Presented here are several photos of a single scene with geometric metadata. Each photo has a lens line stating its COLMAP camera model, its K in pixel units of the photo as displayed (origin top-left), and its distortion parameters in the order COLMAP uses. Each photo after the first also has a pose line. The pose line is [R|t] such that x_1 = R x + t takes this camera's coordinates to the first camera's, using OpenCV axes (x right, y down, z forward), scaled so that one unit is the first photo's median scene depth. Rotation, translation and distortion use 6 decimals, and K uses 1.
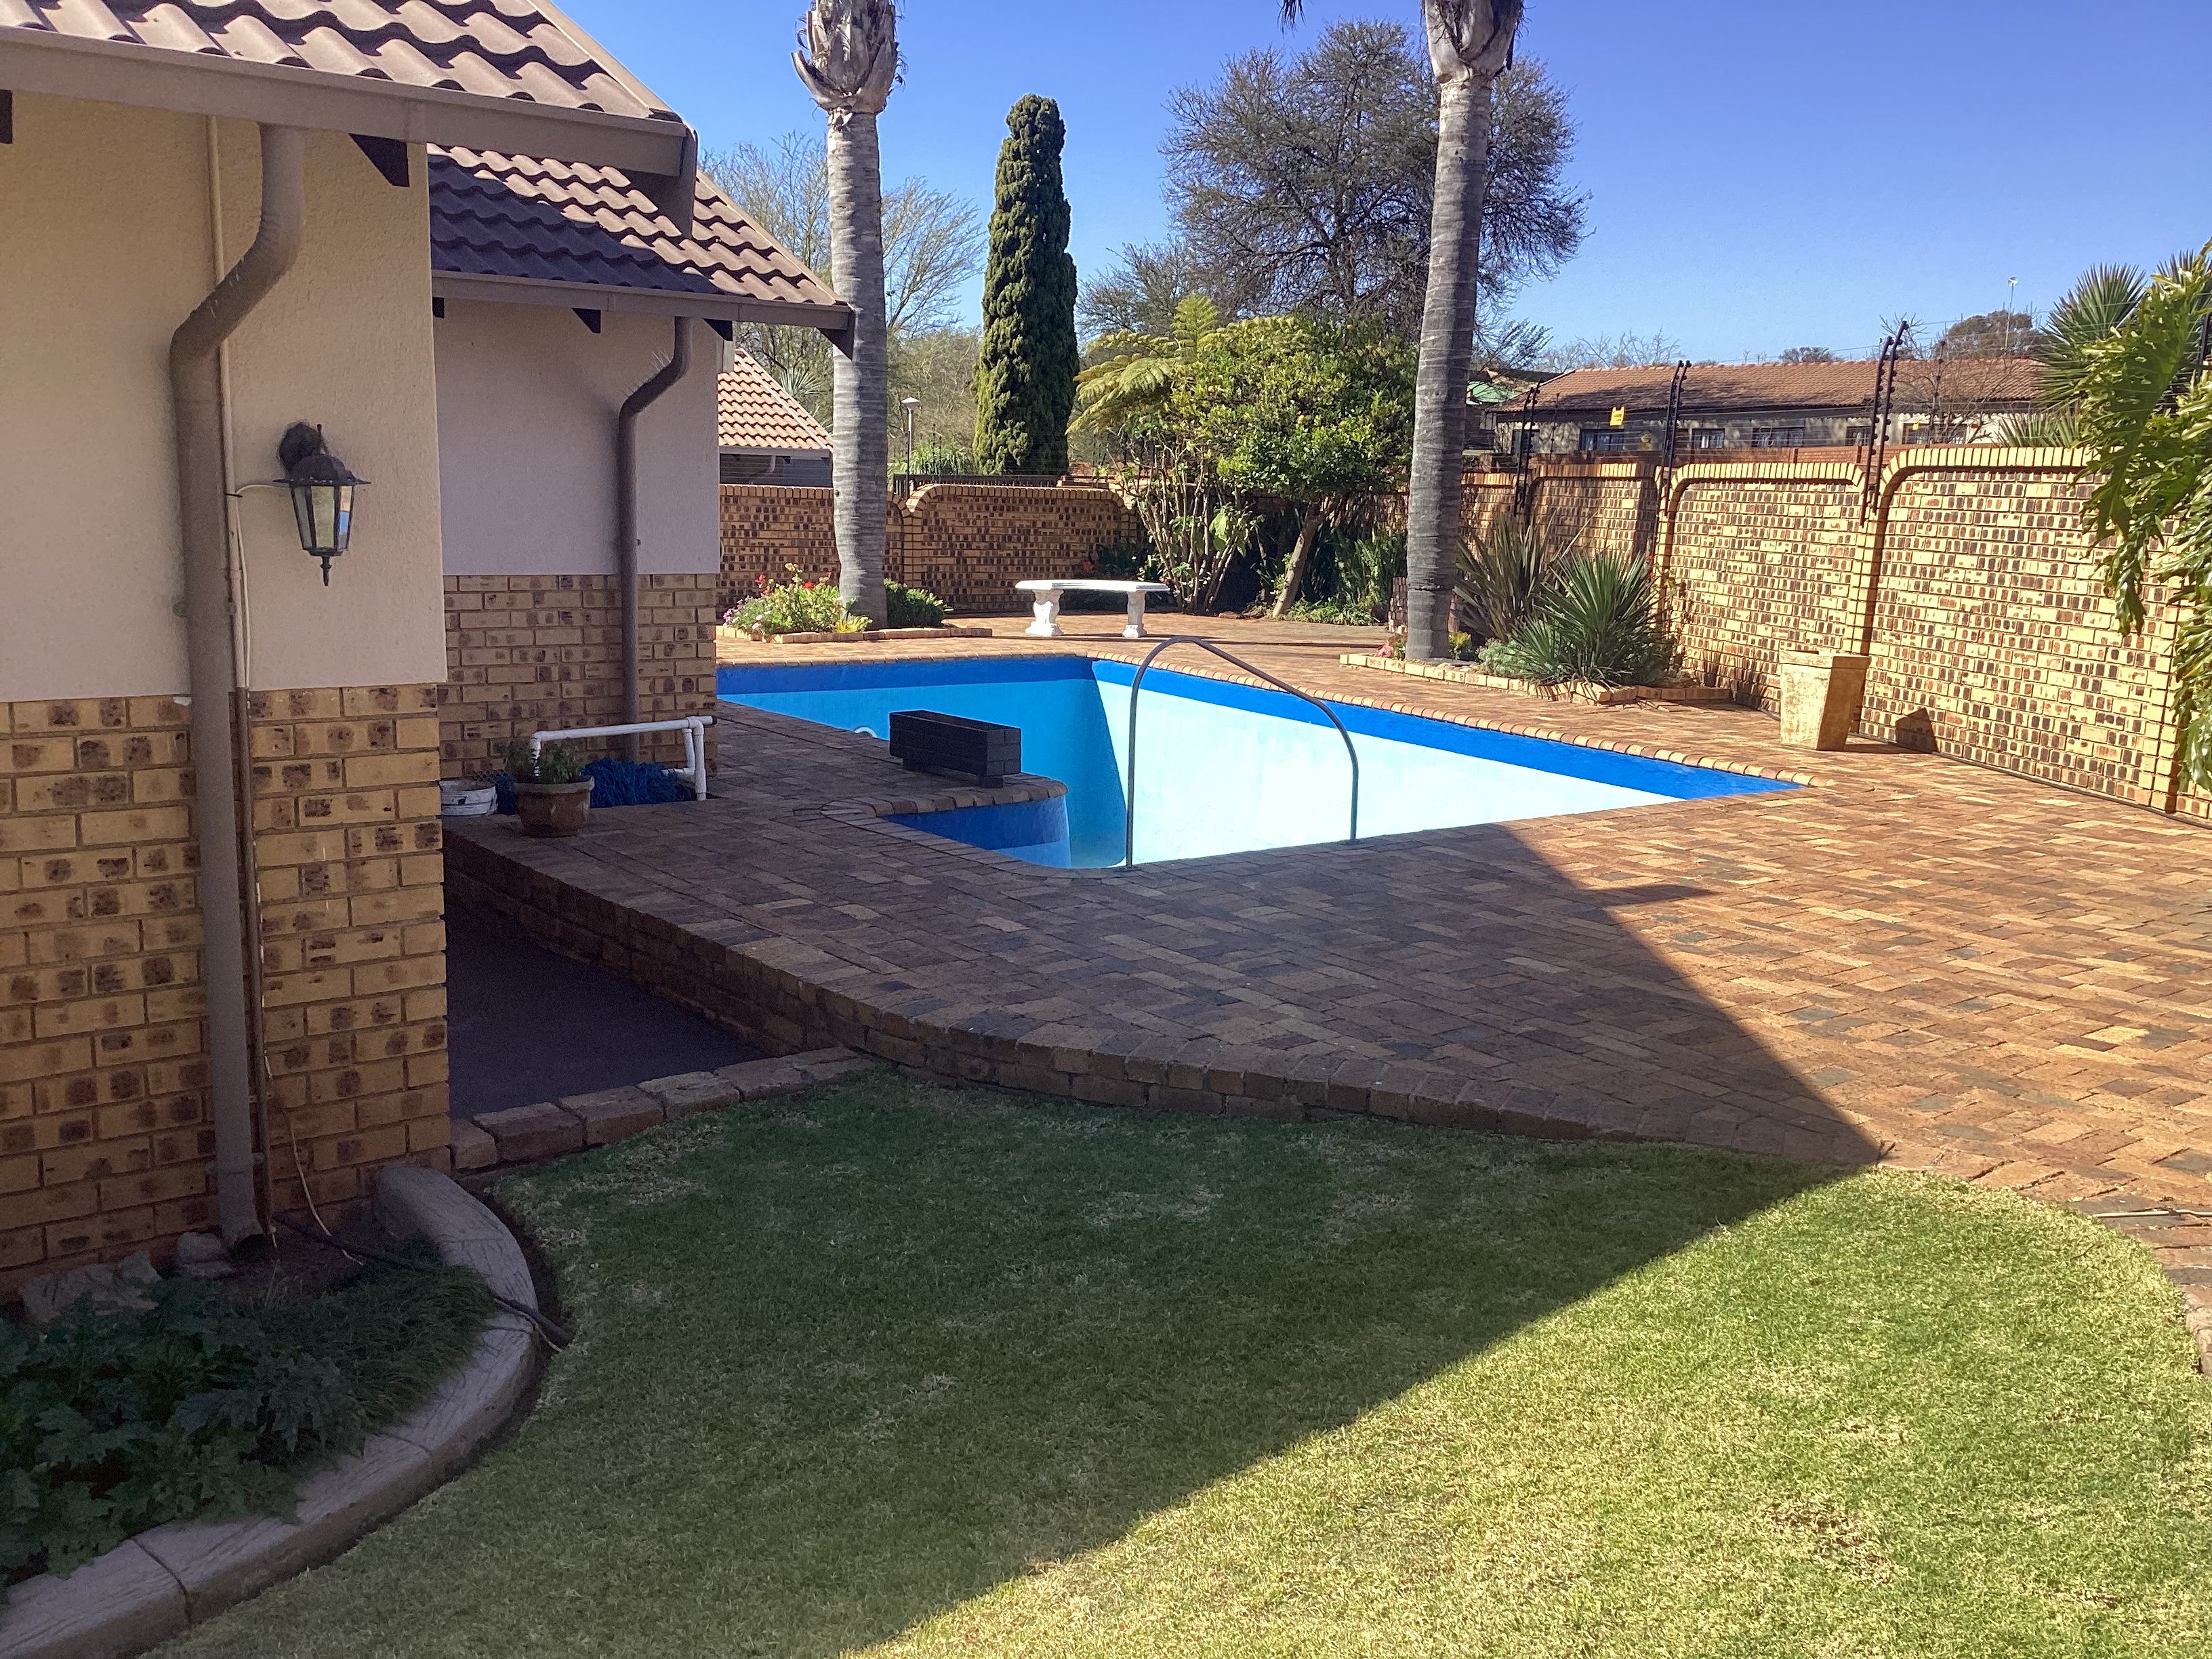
lens RADIAL K [[1972.6, 0, 1106.7], [0, 1972.6, 834.4], [0, 0, 1]] dist [0.113293, -0.199480]
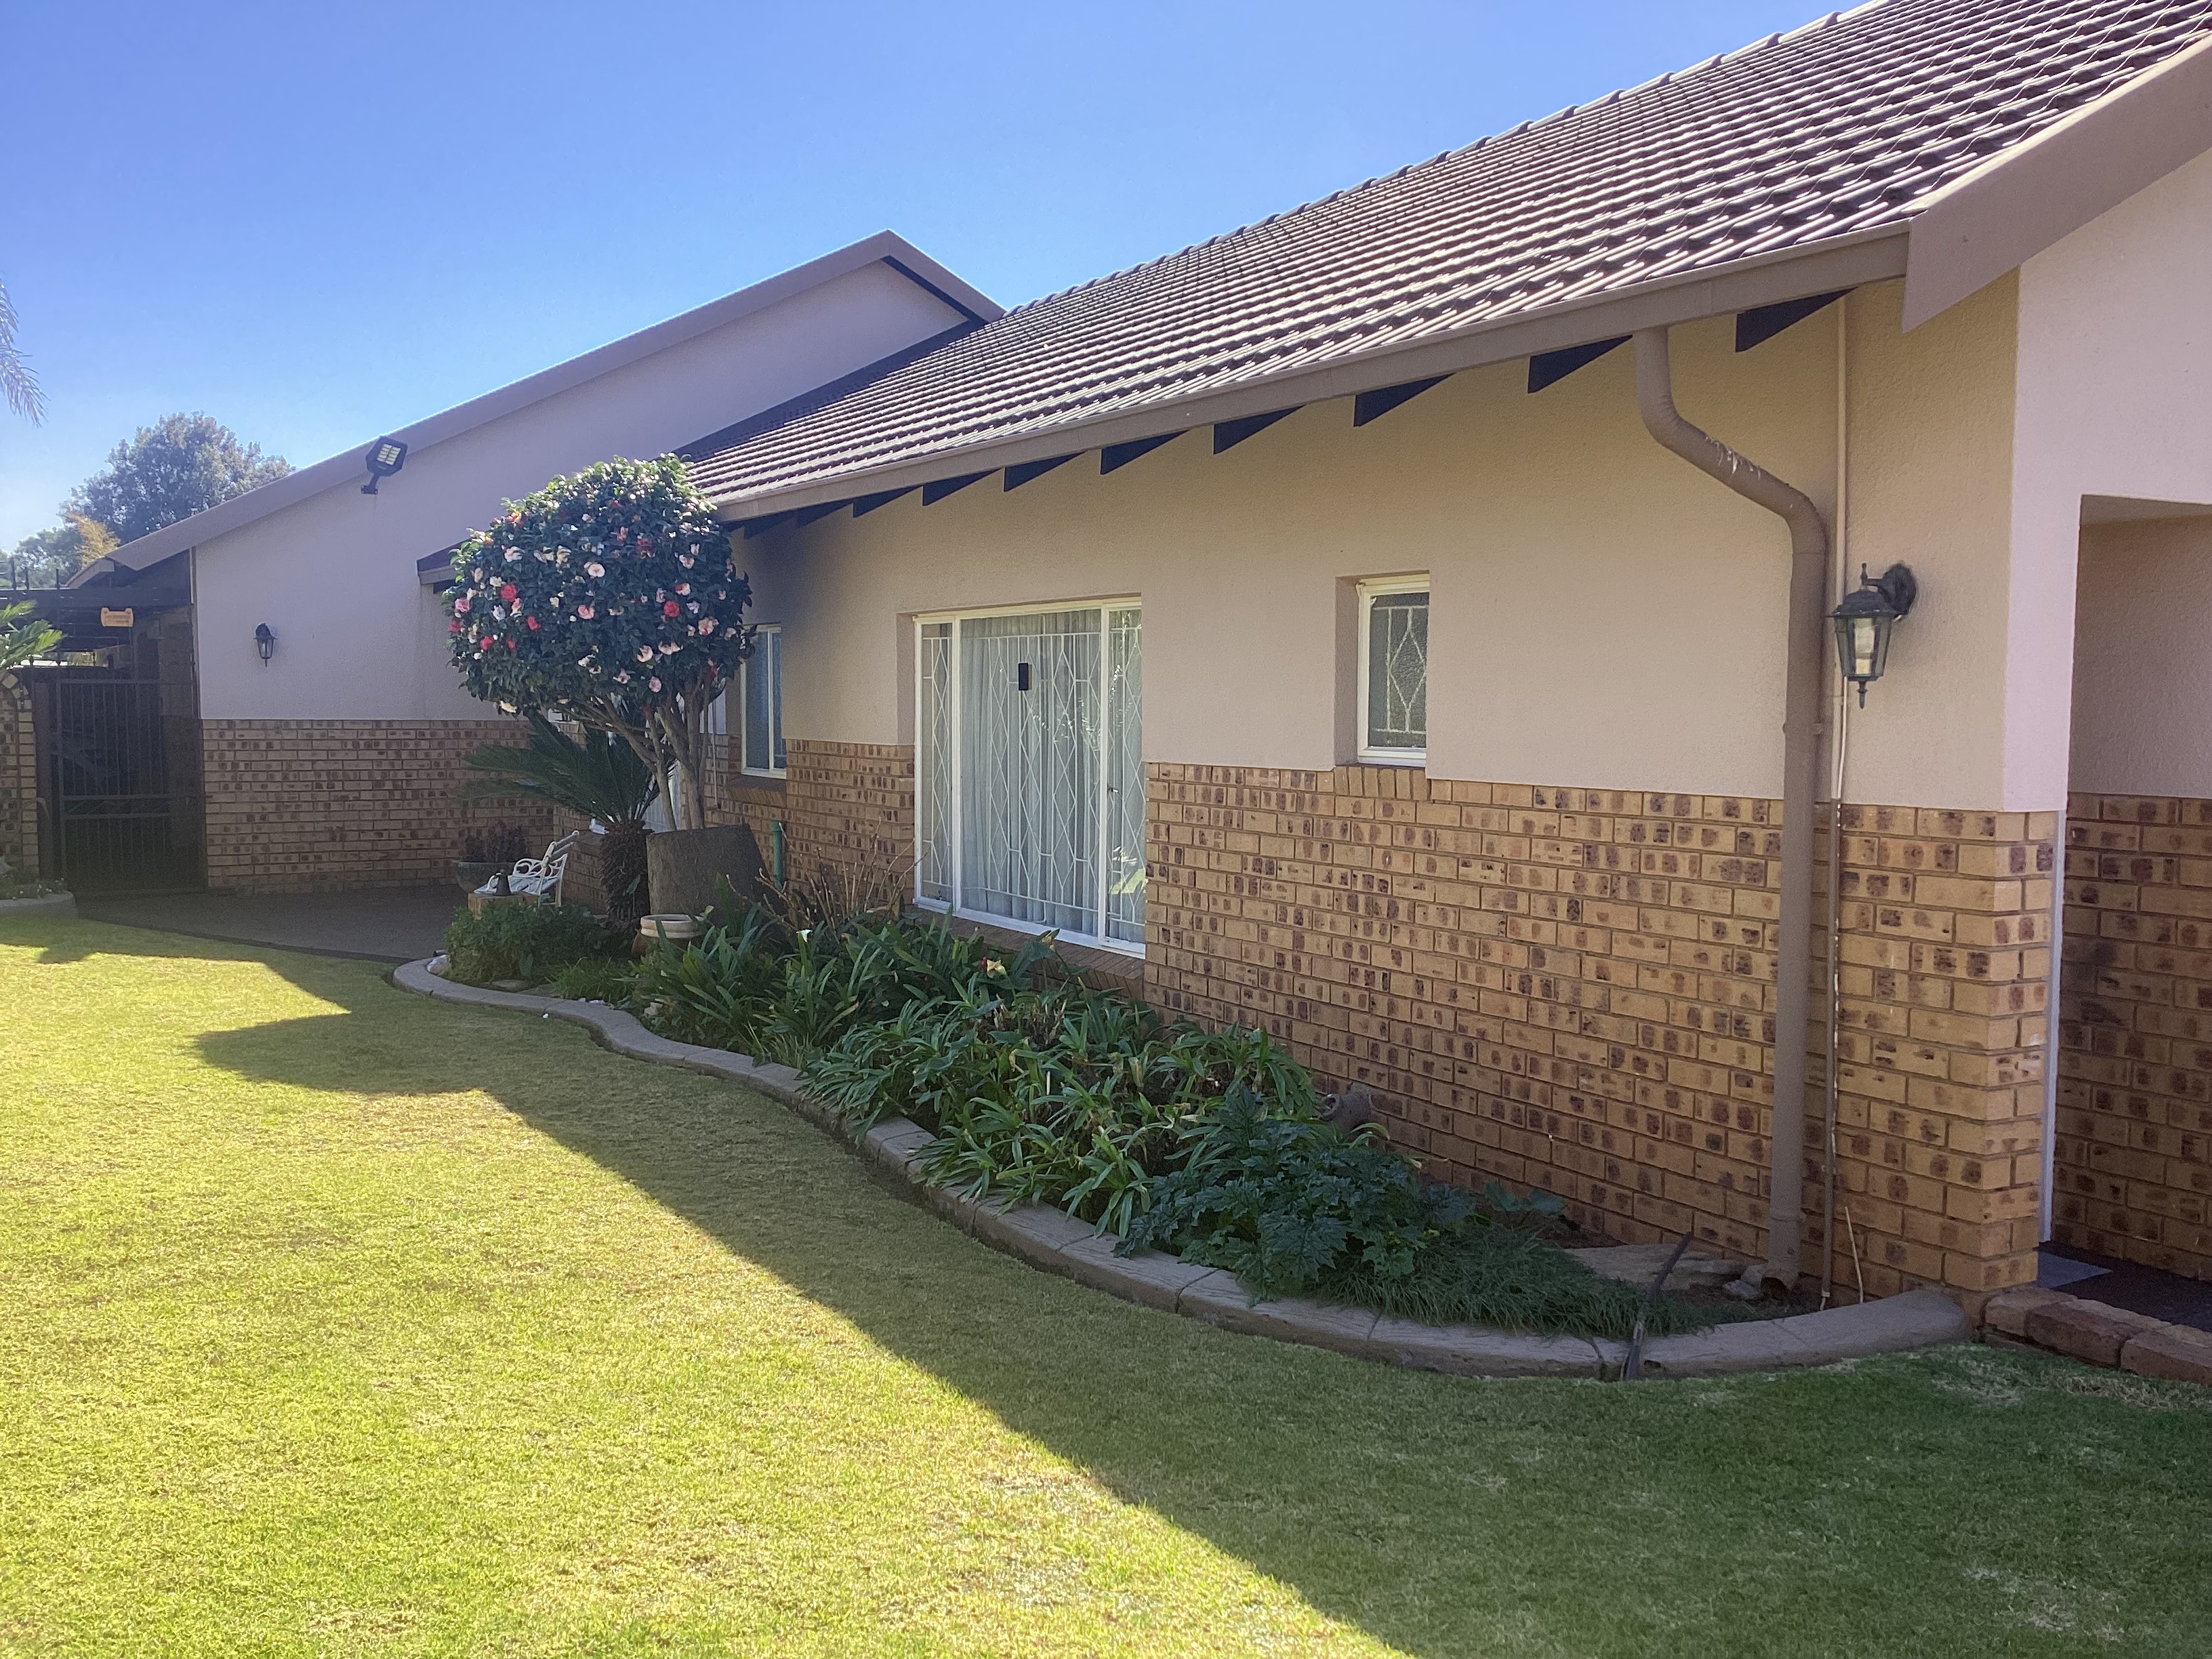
lens RADIAL K [[1972.6, 0, 1105.6], [0, 1972.6, 825.7], [0, 0, 1]] dist [0.113293, -0.199480]
pose [[-0.148854, 0.035845, -0.988209, 0.732640], [-0.187528, 0.980185, 0.063802, -0.051340], [0.970915, 0.194814, -0.139182, 0.735074]]
